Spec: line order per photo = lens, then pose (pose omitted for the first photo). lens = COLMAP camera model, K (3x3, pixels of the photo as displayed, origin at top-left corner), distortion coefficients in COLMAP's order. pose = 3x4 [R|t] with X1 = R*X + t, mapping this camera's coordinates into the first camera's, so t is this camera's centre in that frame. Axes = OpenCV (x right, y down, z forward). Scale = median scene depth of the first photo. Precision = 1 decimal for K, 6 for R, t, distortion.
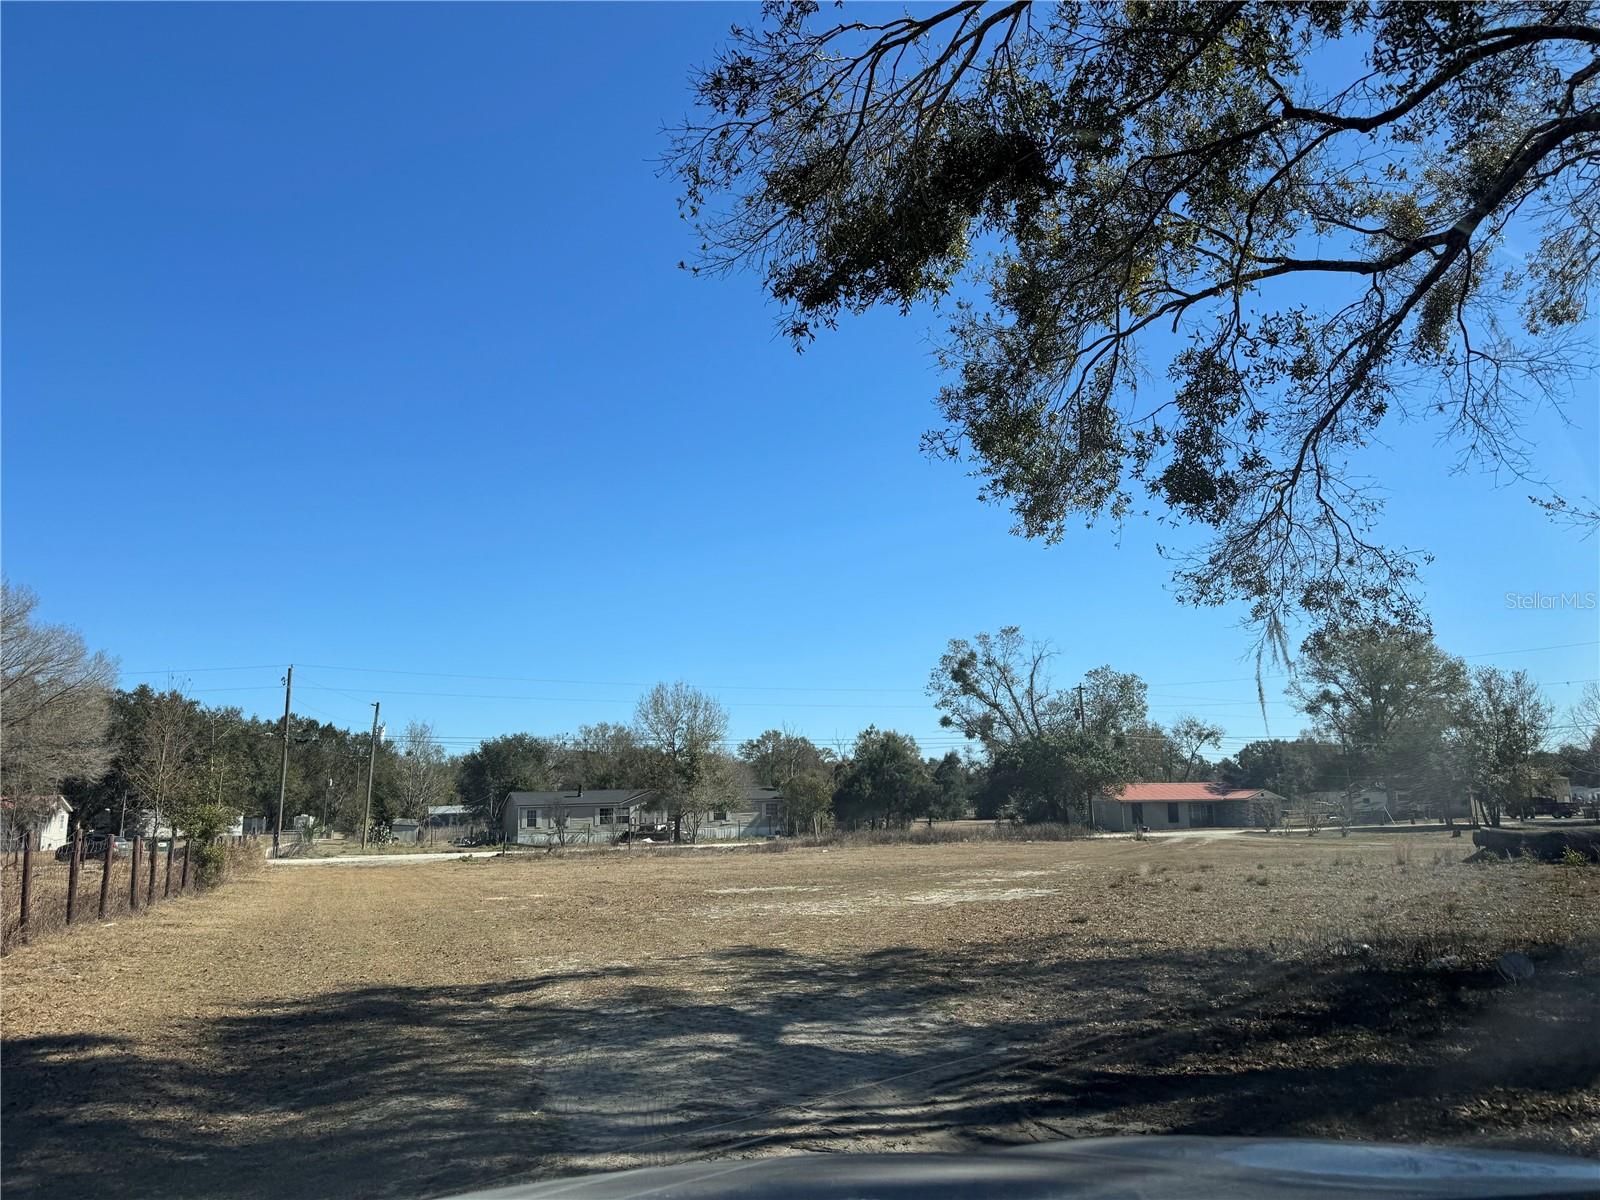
lens RADIAL K [[1127.4, 0, 798.4], [0, 1127.4, 595.9], [0, 0, 1]] dist [0.075322, -0.061526]
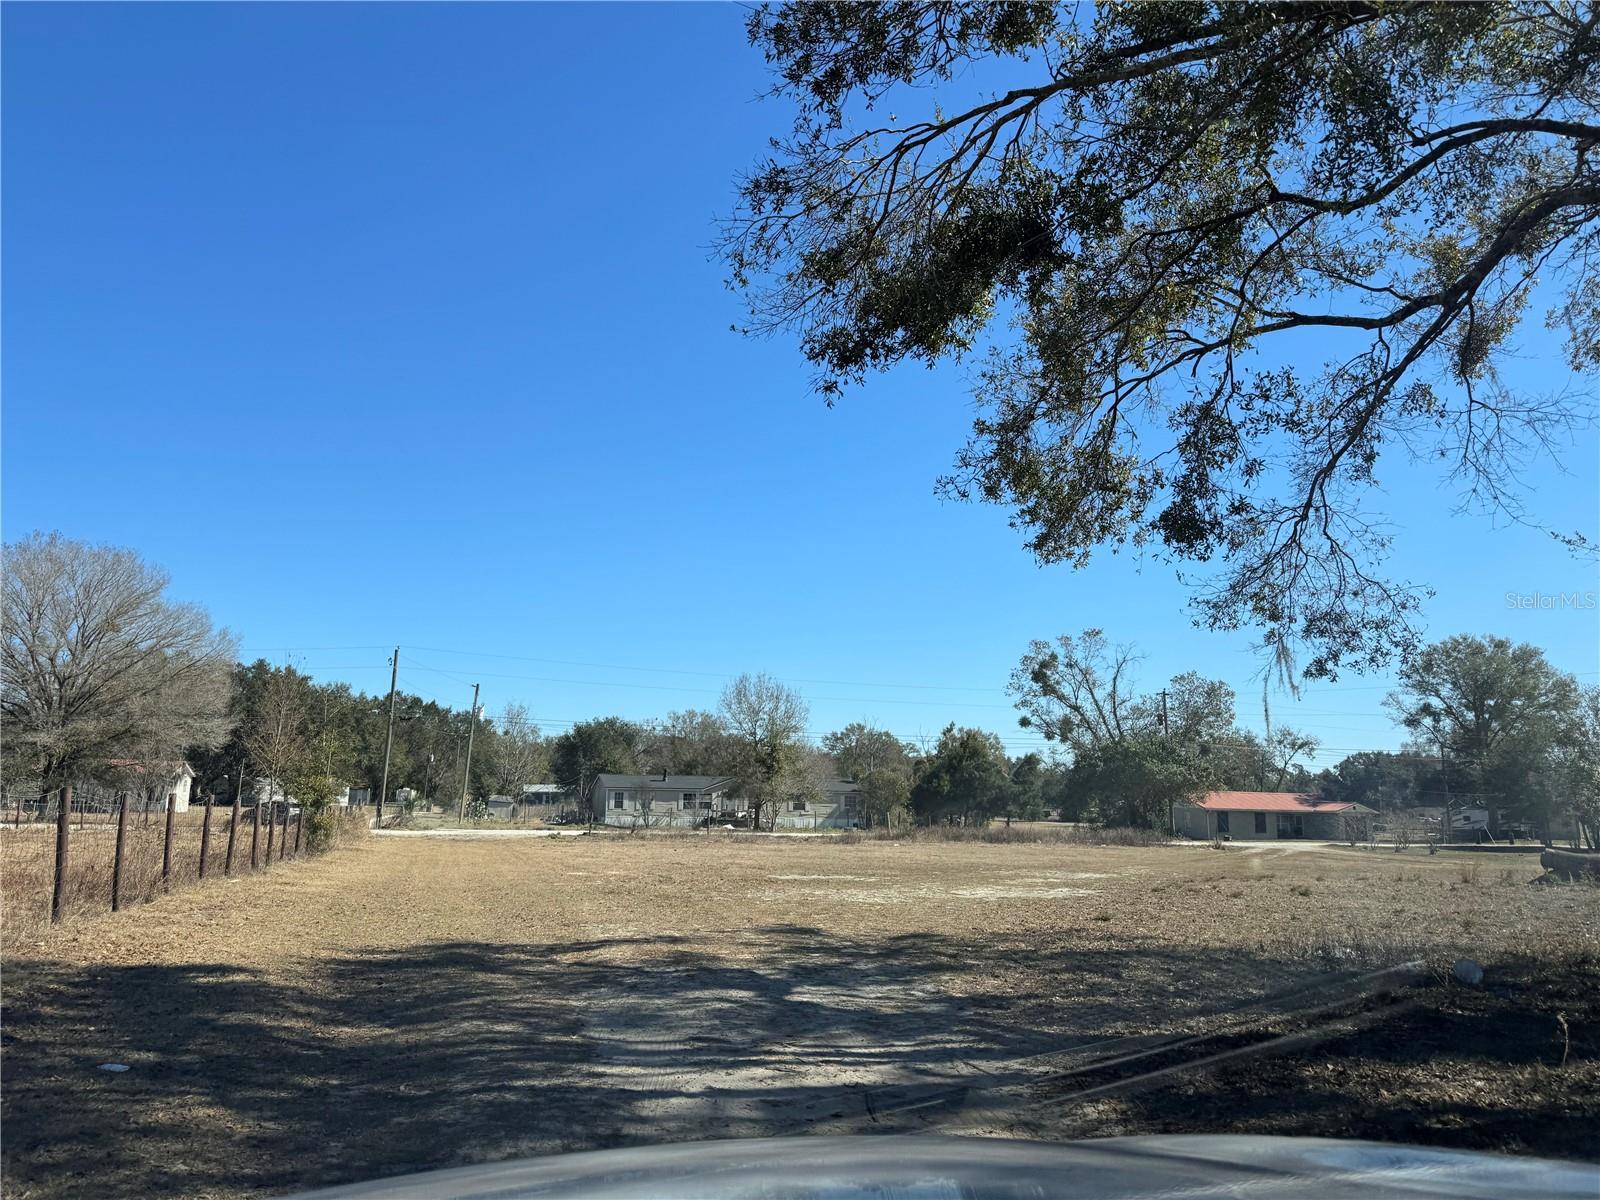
lens RADIAL K [[1127.7, 0, 802.9], [0, 1127.7, 591.7], [0, 0, 1]] dist [0.108259, -0.125821]
pose [[0.996626, 0.026188, -0.077787, 0.051235], [-0.025890, 0.999653, 0.004841, -0.024016], [0.077886, -0.002811, 0.996958, -0.113335]]
